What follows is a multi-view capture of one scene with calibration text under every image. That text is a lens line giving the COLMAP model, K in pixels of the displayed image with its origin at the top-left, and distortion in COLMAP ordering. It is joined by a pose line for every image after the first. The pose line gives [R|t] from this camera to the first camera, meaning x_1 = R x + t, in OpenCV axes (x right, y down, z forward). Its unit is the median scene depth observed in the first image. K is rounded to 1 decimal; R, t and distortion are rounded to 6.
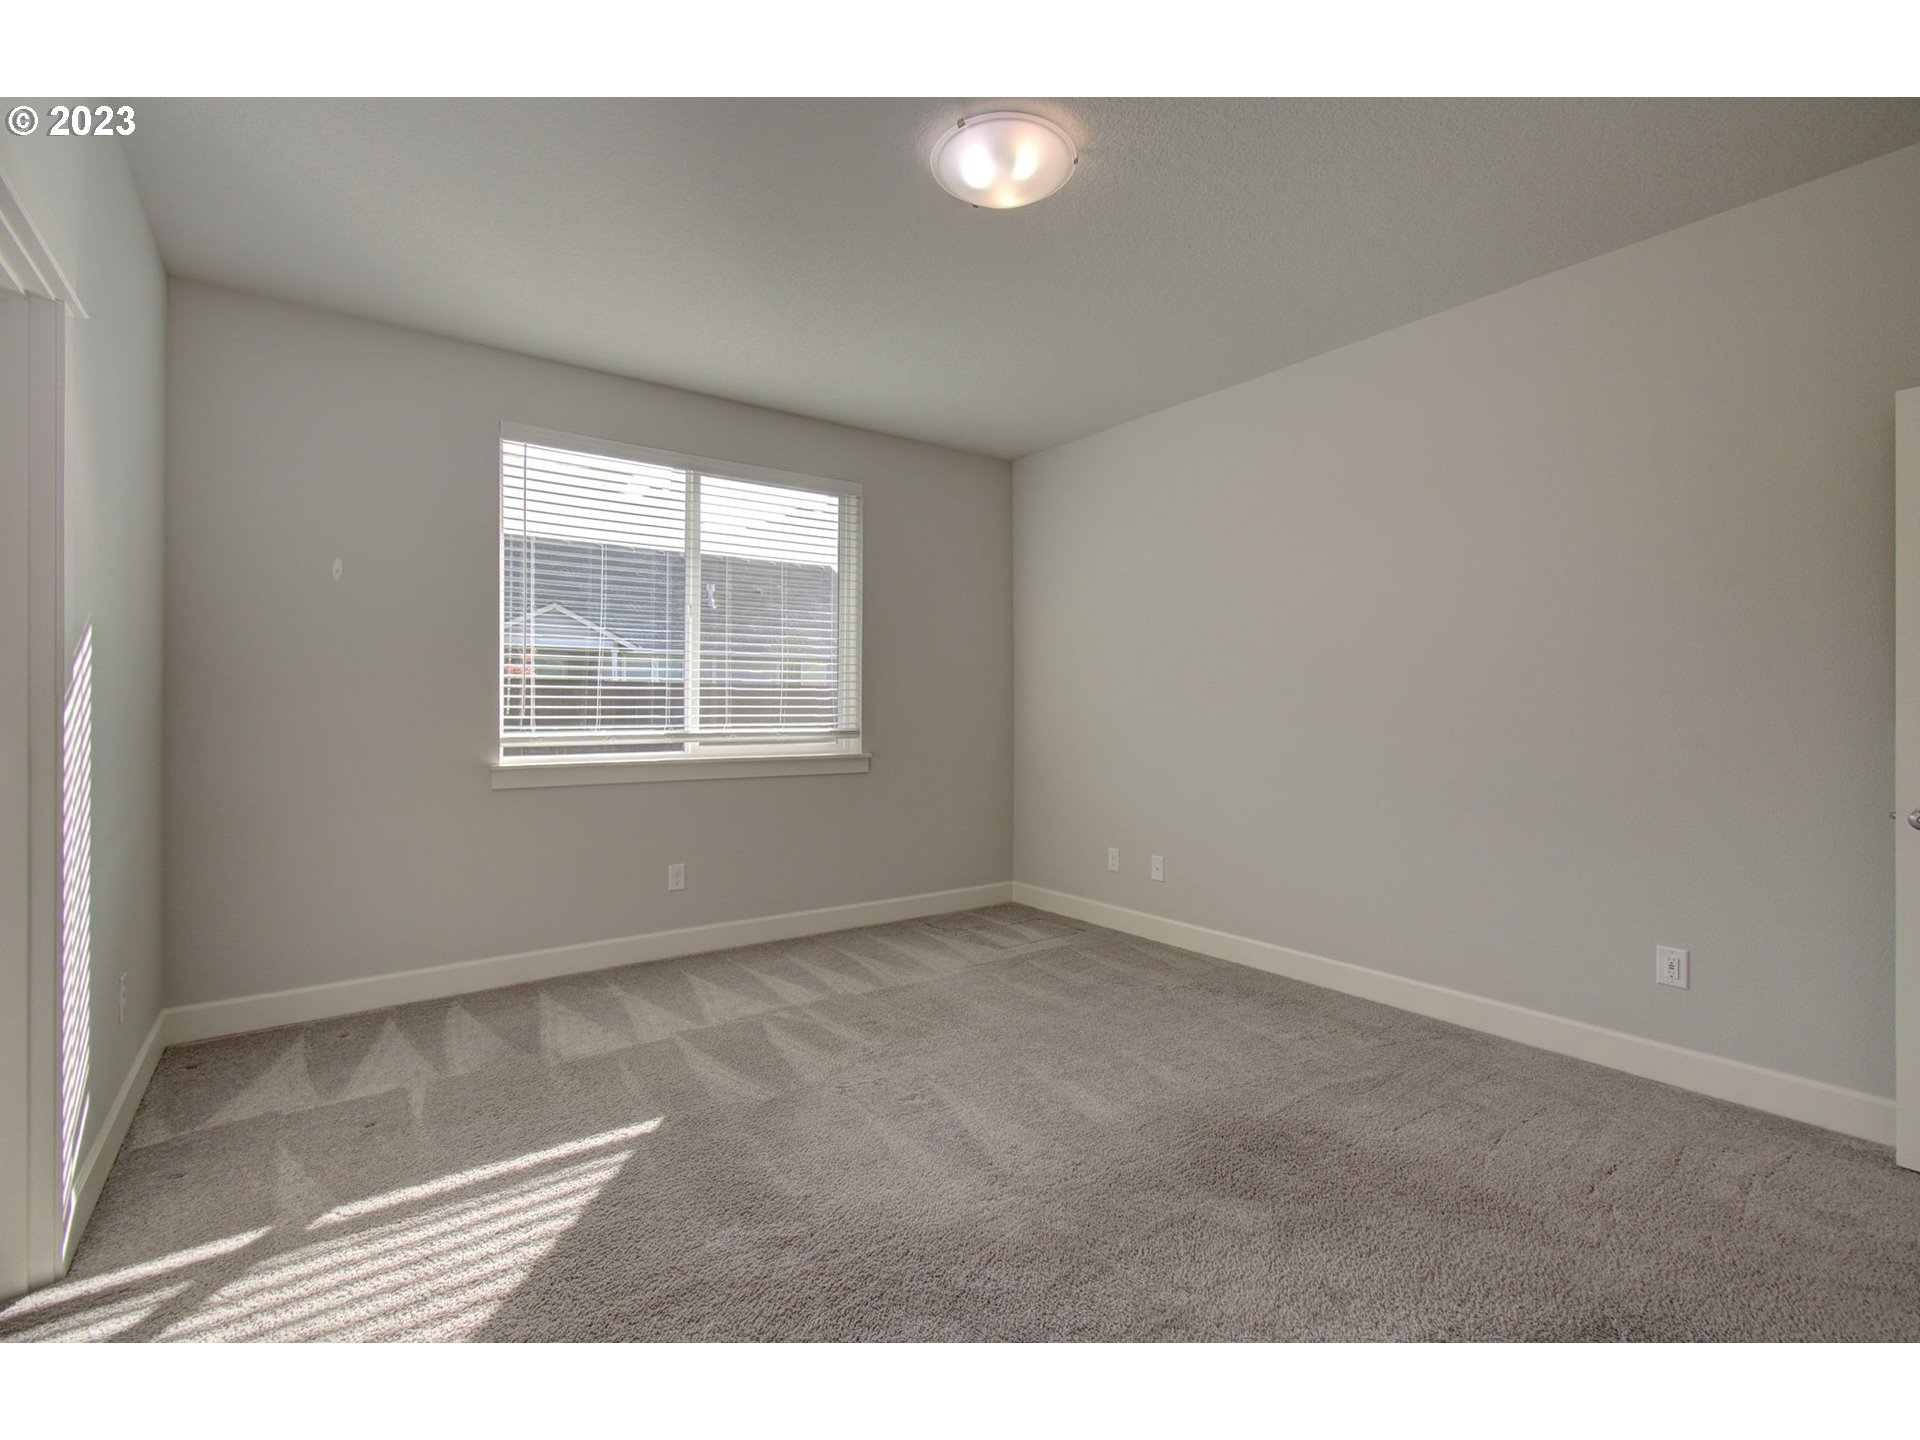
lens RADIAL K [[833.5, 0, 965.5], [0, 833.5, 716.4], [0, 0, 1]] dist [0.000970, 0.000897]
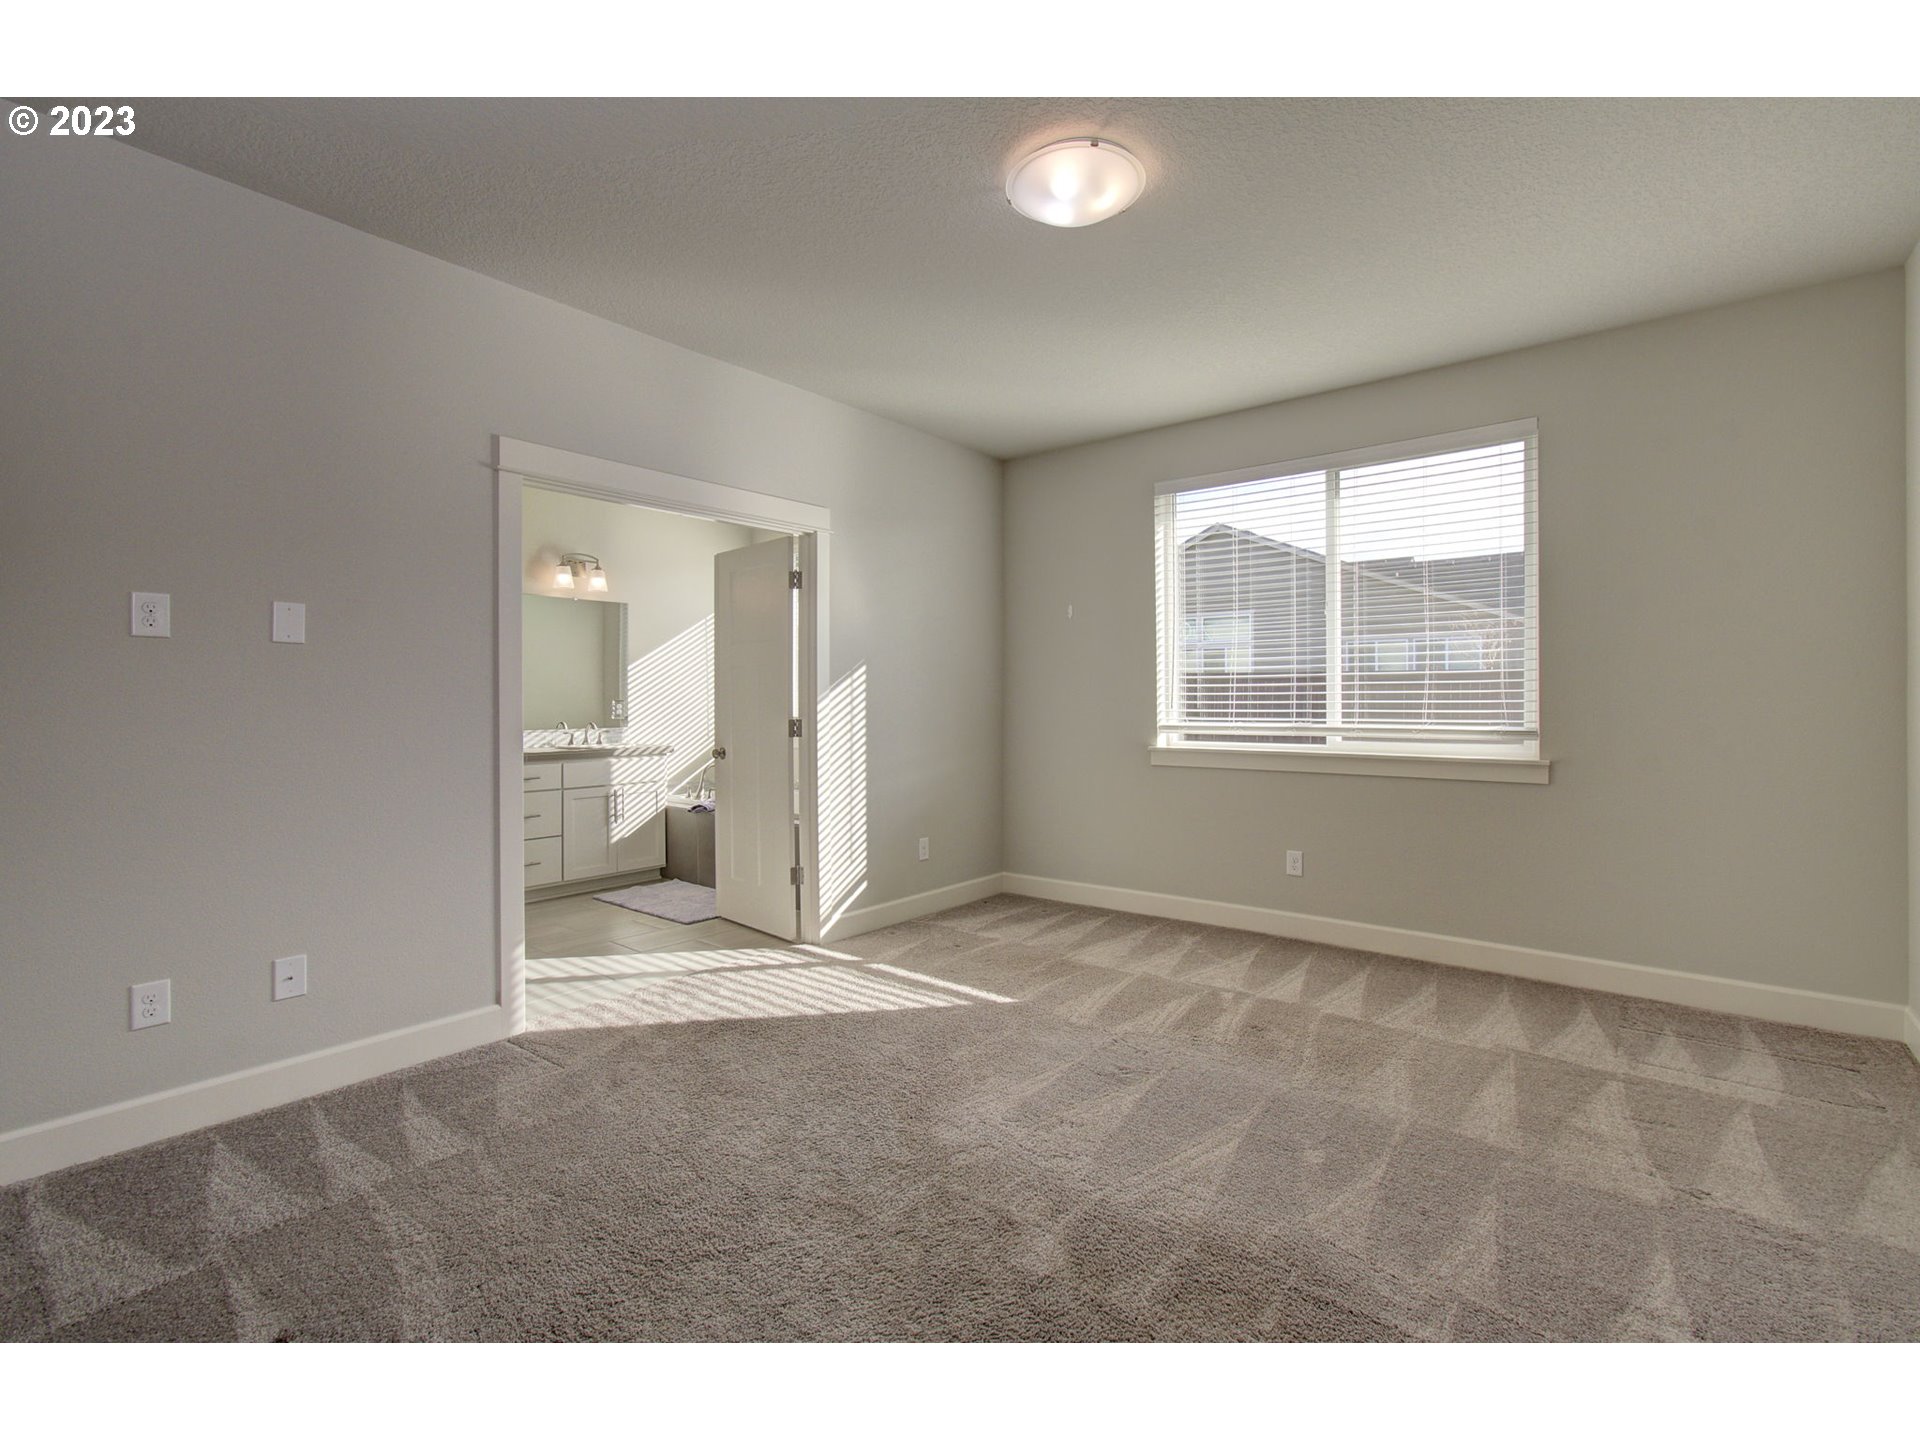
lens RADIAL K [[833.5, 0, 965.5], [0, 833.5, 716.4], [0, 0, 1]] dist [0.000970, 0.000897]
pose [[0.271111, 0.015962, -0.962416, 0.651849], [0.005836, 0.999817, 0.018226, -0.017952], [0.962530, -0.010558, 0.270968, 0.361595]]
